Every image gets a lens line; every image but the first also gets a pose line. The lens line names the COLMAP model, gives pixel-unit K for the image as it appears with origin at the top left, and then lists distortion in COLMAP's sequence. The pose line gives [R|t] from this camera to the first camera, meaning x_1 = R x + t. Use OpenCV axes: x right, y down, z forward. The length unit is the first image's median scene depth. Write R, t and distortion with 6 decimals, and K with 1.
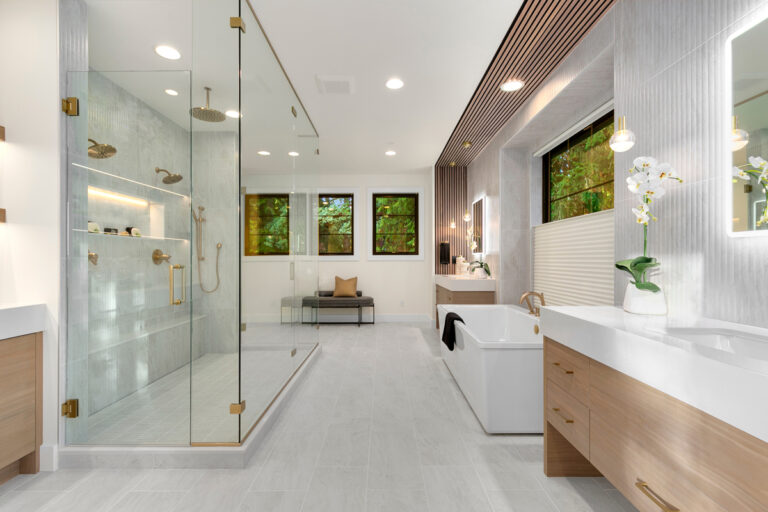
lens RADIAL K [[337.7, 0, 384.0], [0, 337.7, 256.0], [0, 0, 1]] dist [0.002150, -0.000032]
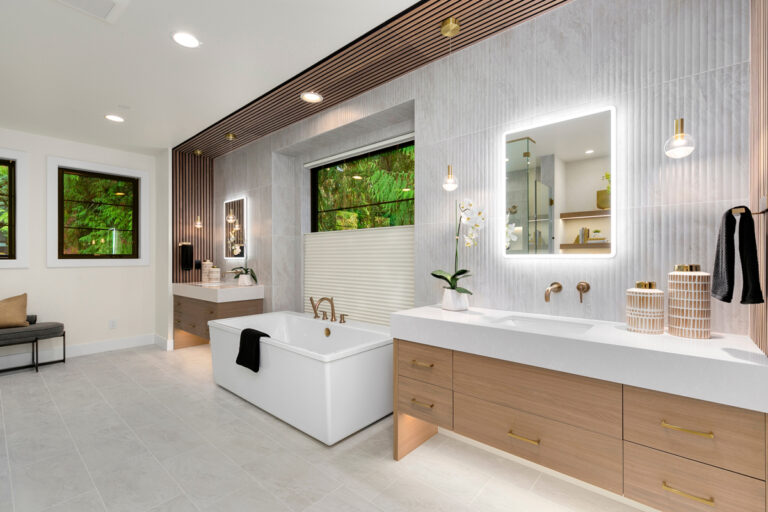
lens RADIAL K [[337.7, 0, 384.0], [0, 337.7, 256.0], [0, 0, 1]] dist [0.002150, -0.000032]
pose [[0.656215, 0.004752, 0.754559, -0.162027], [-0.006171, 0.999981, -0.000930, -0.016389], [-0.754549, -0.004046, 0.656231, 0.109199]]
